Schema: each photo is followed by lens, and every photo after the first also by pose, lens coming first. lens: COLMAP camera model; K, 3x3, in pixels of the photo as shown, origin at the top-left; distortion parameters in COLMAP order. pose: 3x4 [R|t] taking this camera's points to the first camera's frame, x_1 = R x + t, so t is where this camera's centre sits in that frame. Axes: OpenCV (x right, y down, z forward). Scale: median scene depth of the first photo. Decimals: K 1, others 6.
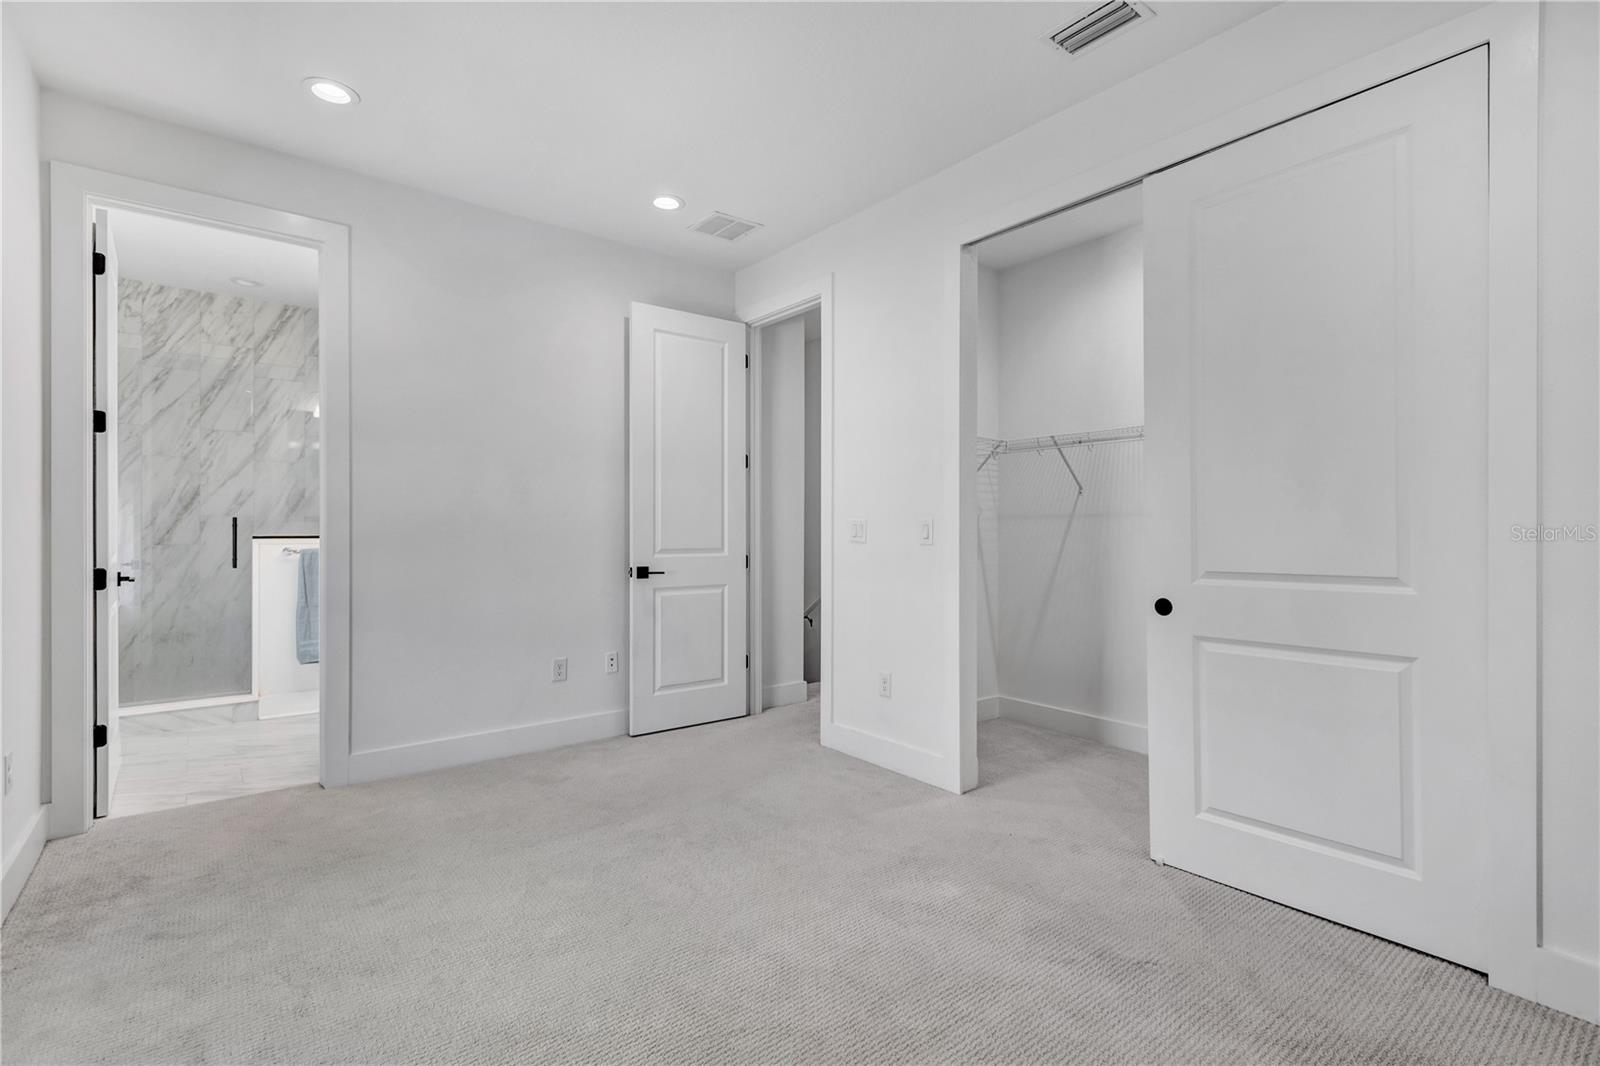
lens RADIAL K [[737.7, 0, 801.9], [0, 737.7, 533.7], [0, 0, 1]] dist [0.020795, -0.010178]
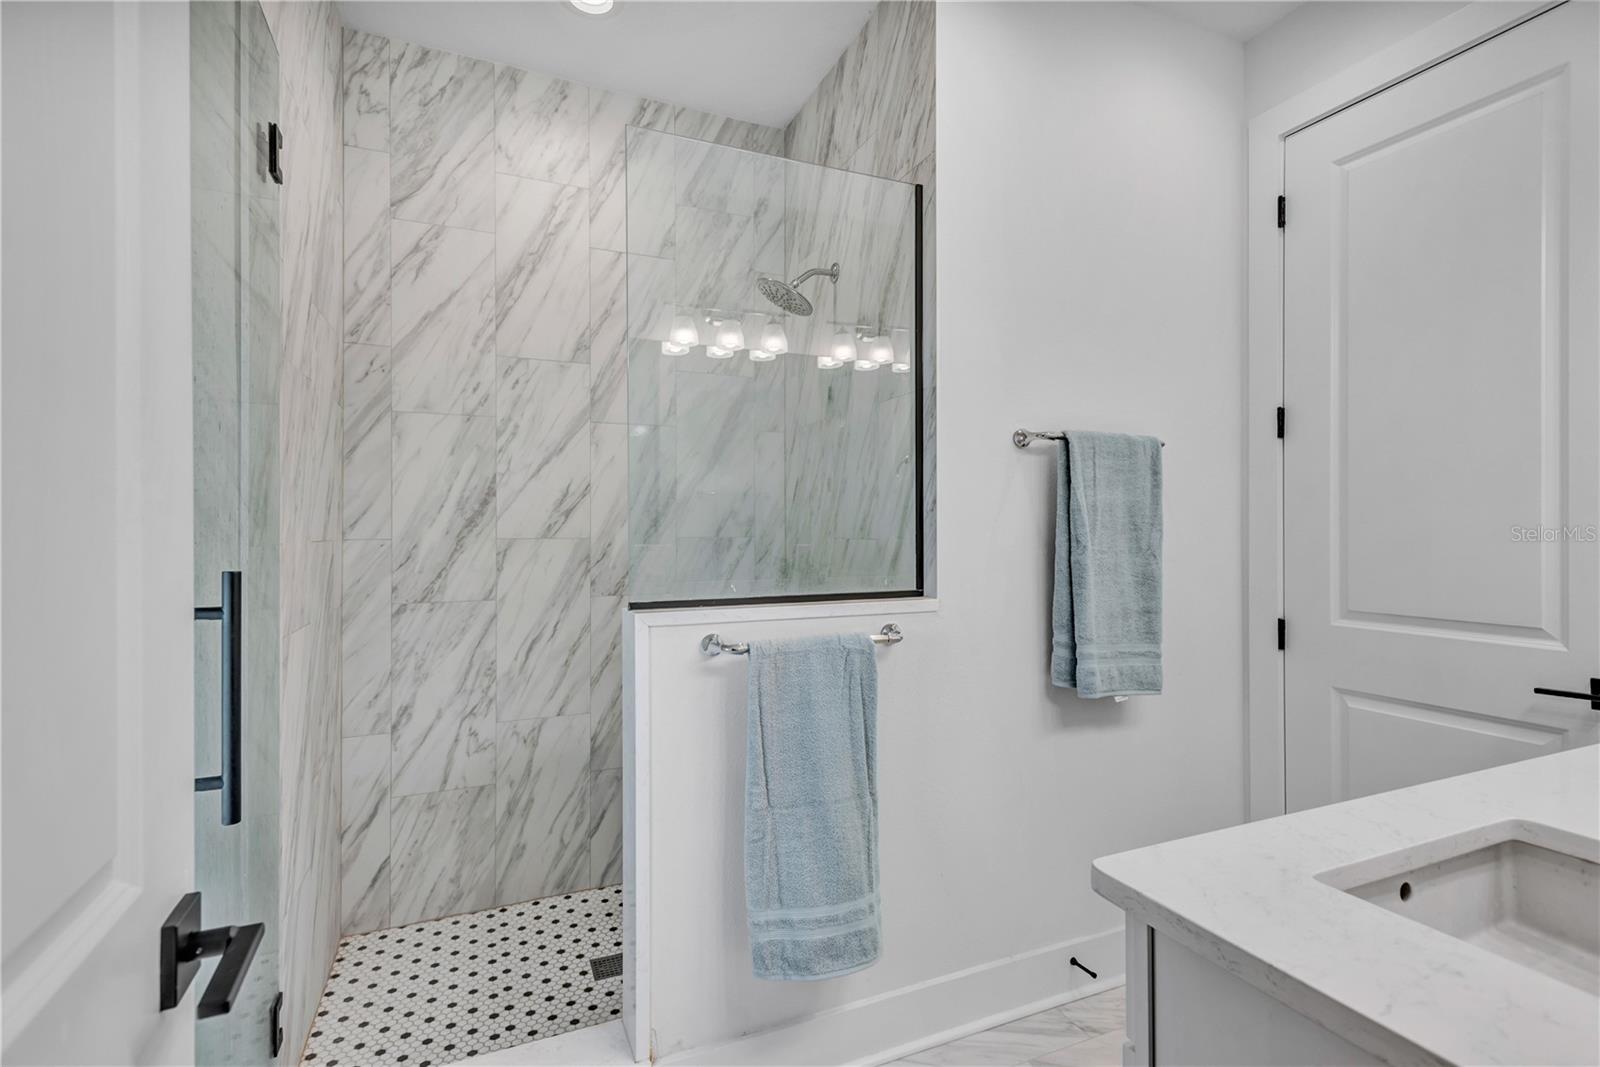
lens RADIAL K [[752.1, 0, 804.2], [0, 752.1, 525.0], [0, 0, 1]] dist [0.028035, -0.012878]
pose [[0.967112, -0.004376, -0.254313, -0.499064], [0.003462, 0.999986, -0.004042, -0.030713], [0.254327, 0.003029, 0.967113, 0.587868]]
